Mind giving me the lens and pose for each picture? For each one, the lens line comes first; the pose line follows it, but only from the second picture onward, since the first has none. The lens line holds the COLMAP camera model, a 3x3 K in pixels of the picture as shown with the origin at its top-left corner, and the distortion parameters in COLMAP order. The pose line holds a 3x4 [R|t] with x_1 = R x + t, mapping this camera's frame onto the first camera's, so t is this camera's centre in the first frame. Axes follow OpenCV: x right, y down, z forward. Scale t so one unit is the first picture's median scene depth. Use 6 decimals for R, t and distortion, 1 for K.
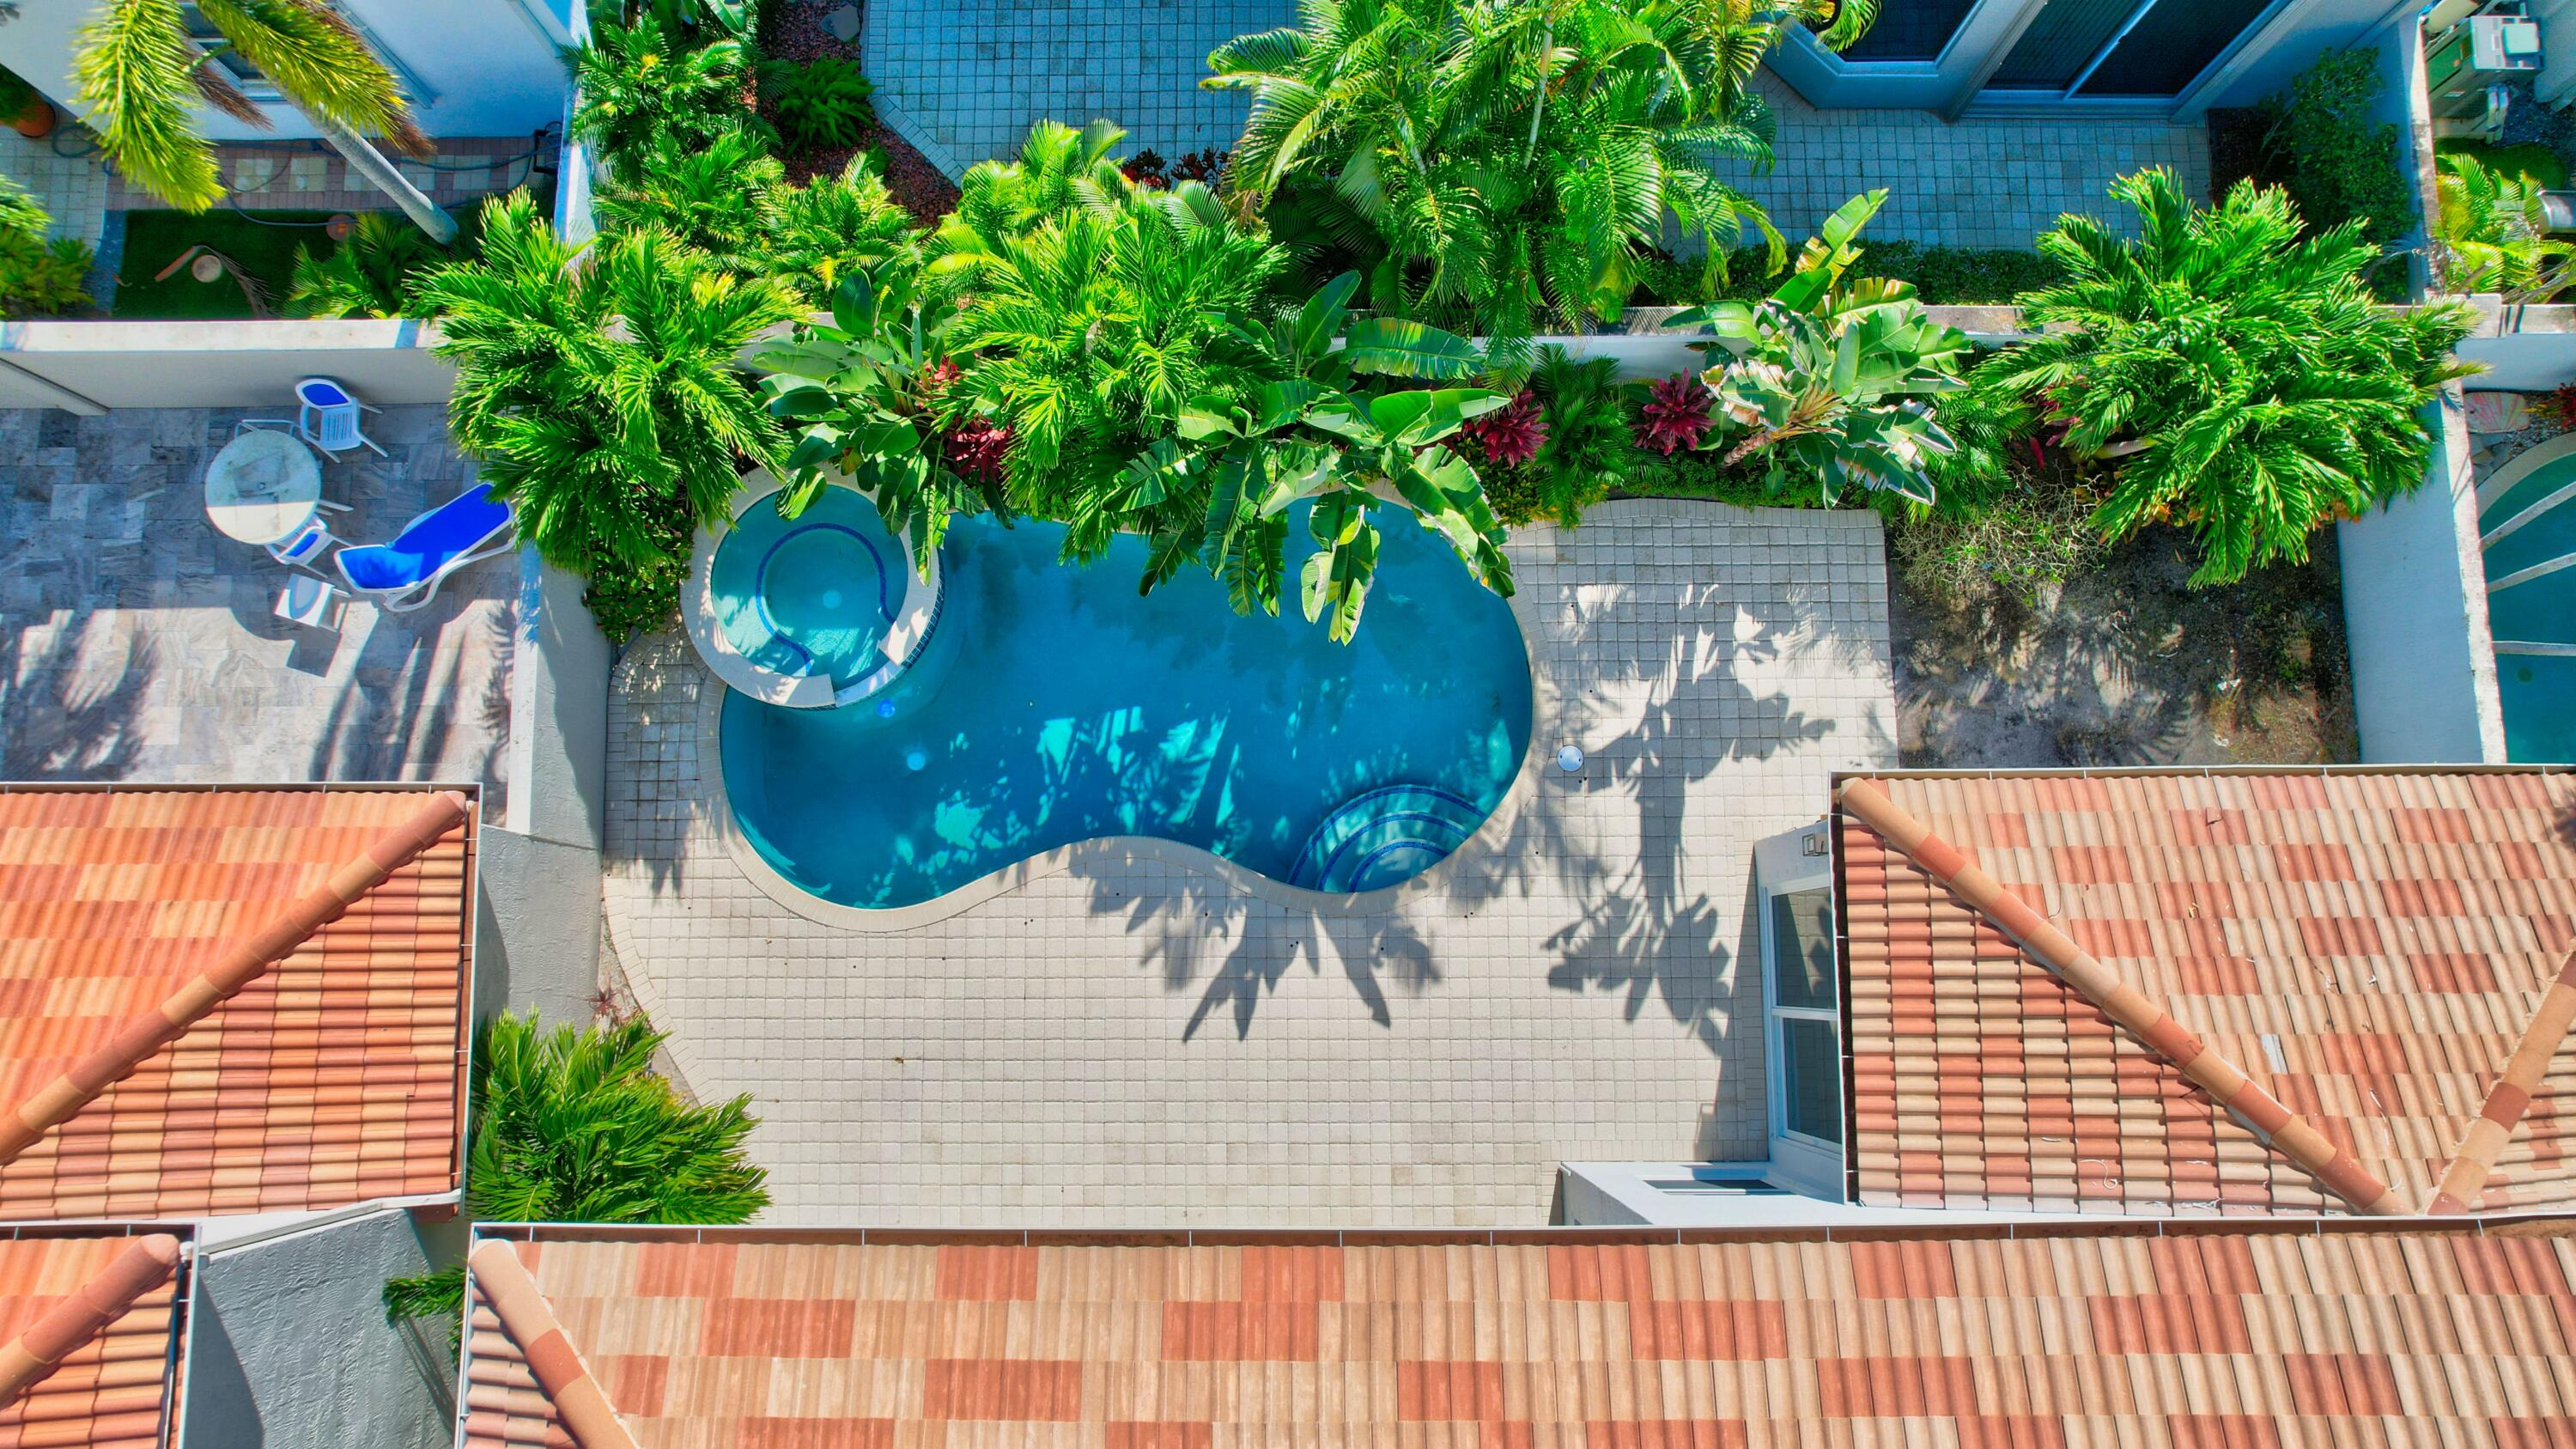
lens RADIAL K [[1660.0, 0, 1290.1], [0, 1660.0, 740.1], [0, 0, 1]] dist [-0.073776, 0.065171]
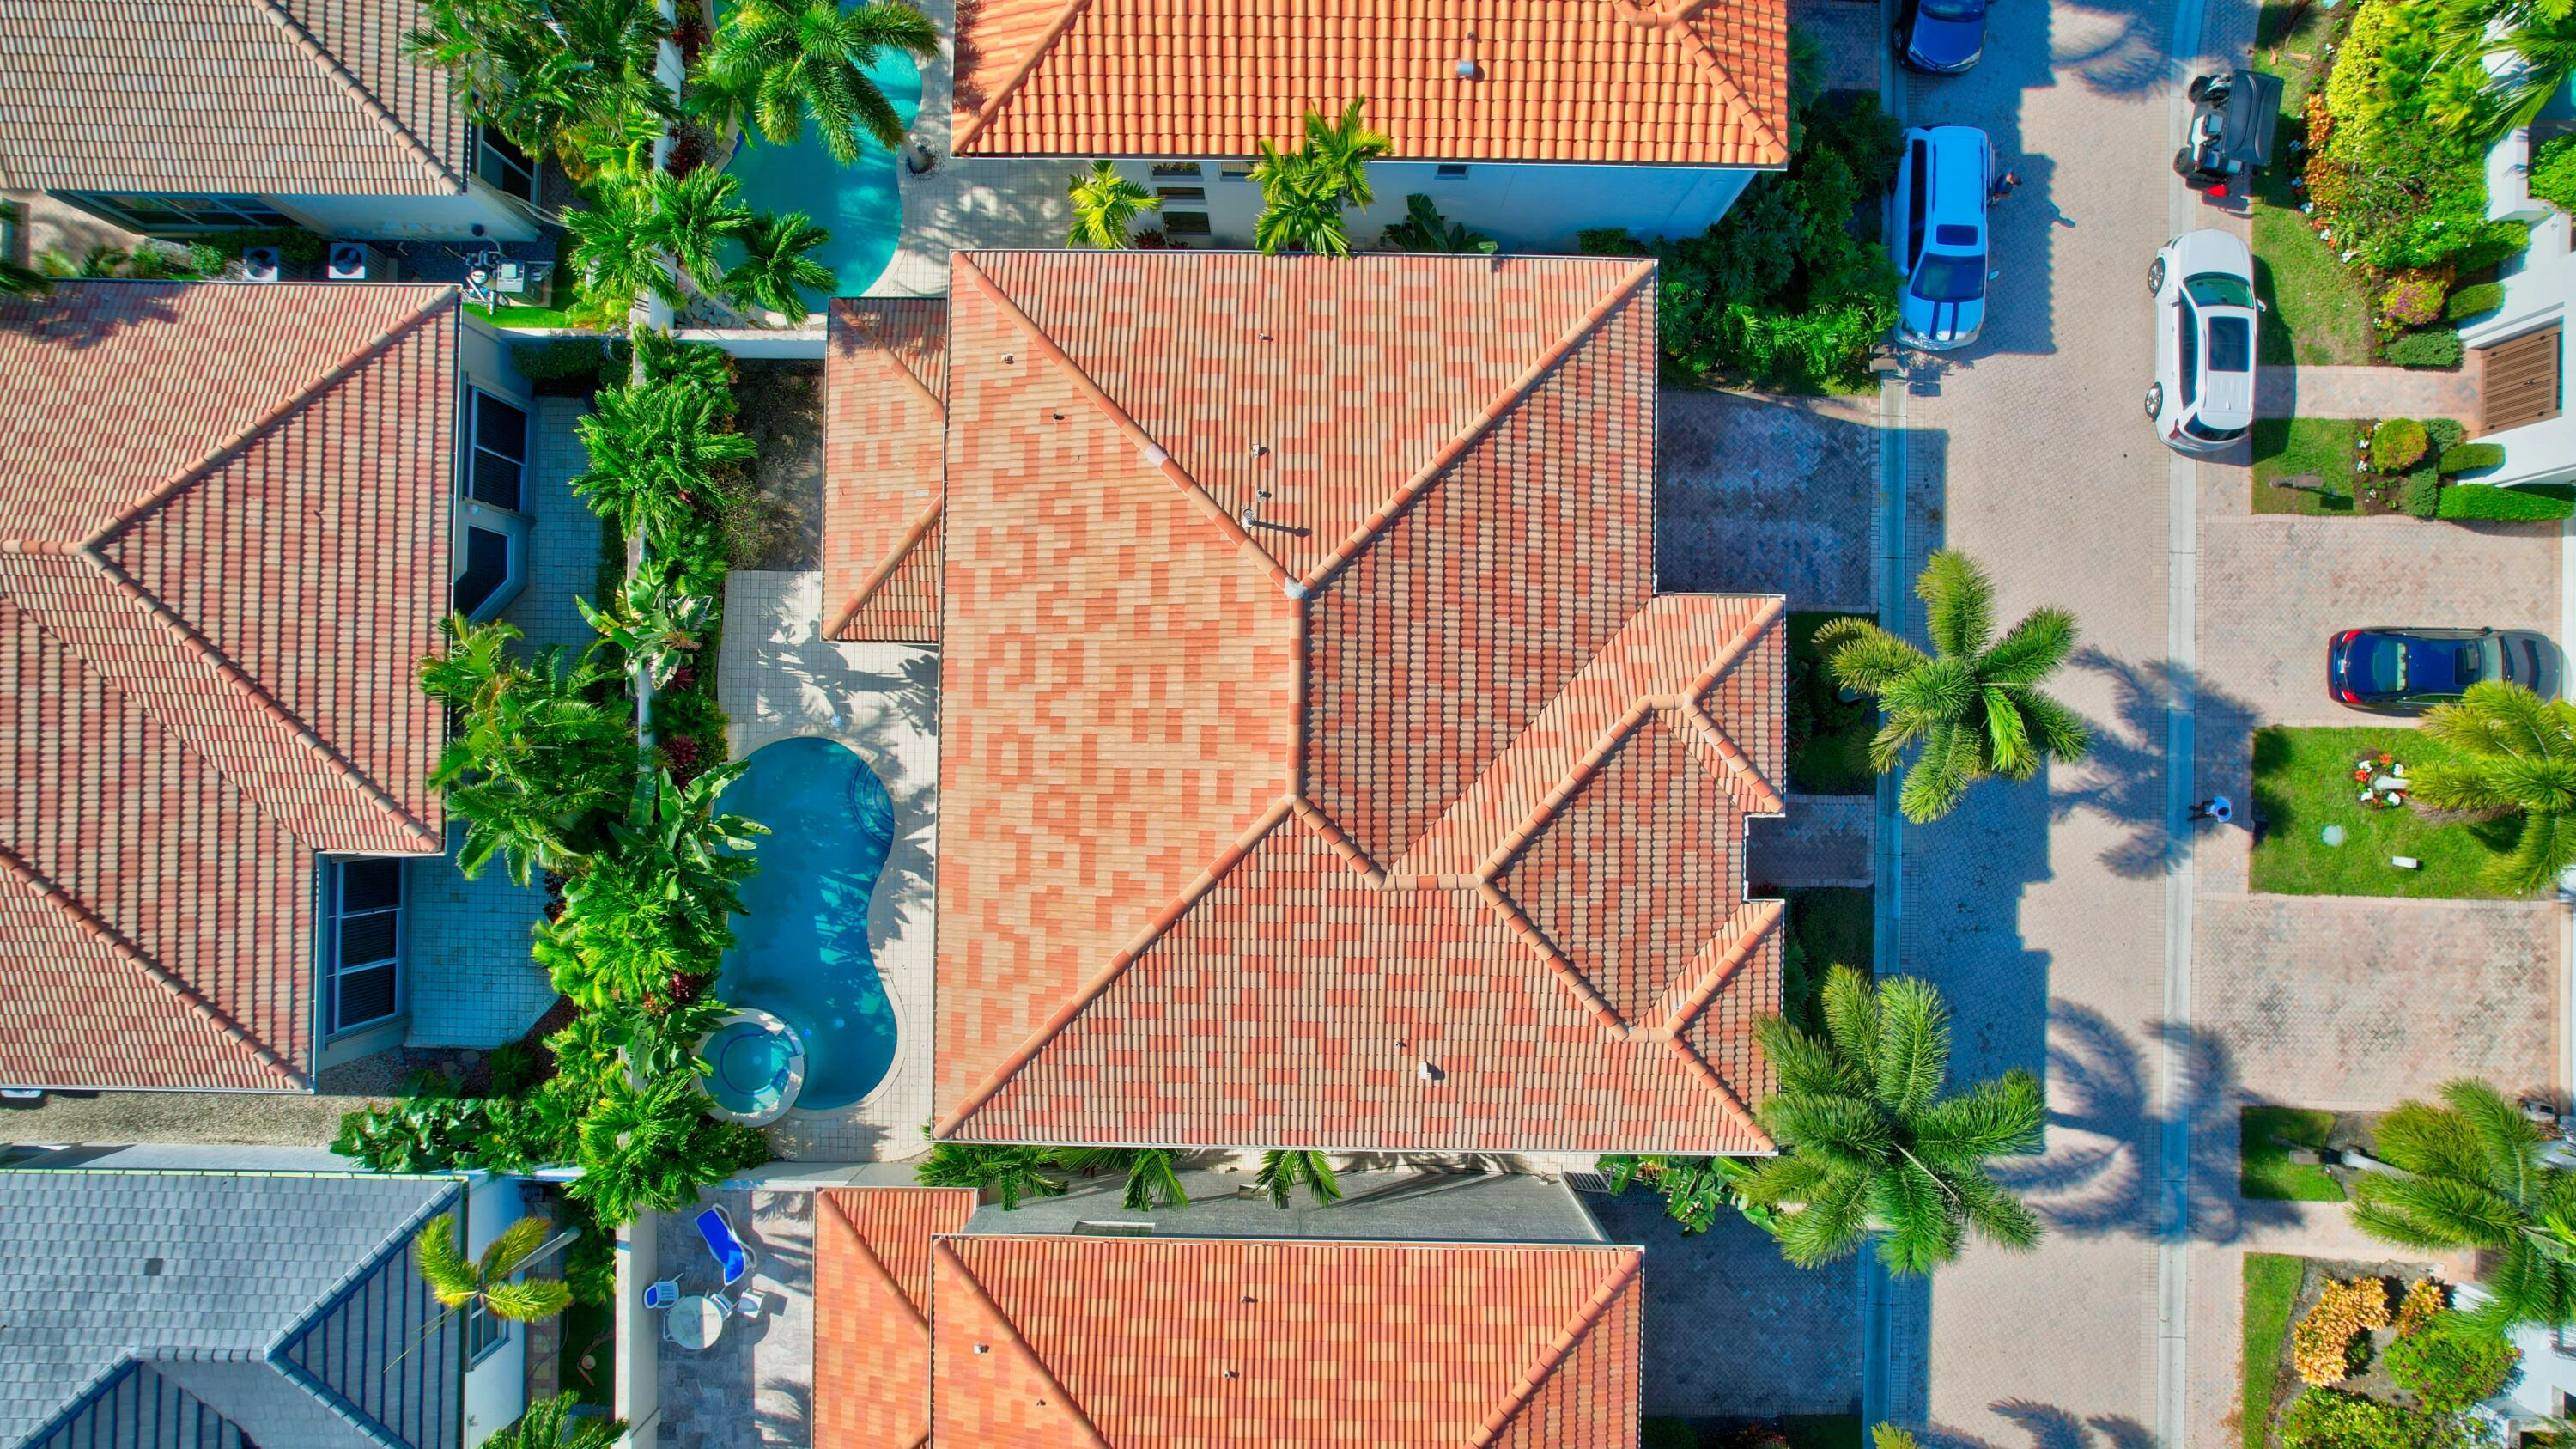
lens RADIAL K [[1660.0, 0, 1290.1], [0, 1660.0, 740.1], [0, 0, 1]] dist [-0.073776, 0.065171]
pose [[0.022687, -0.999648, 0.013784, 0.134265], [0.989736, 0.024404, 0.140811, 0.315008], [-0.141098, 0.010448, 0.989941, -1.323463]]
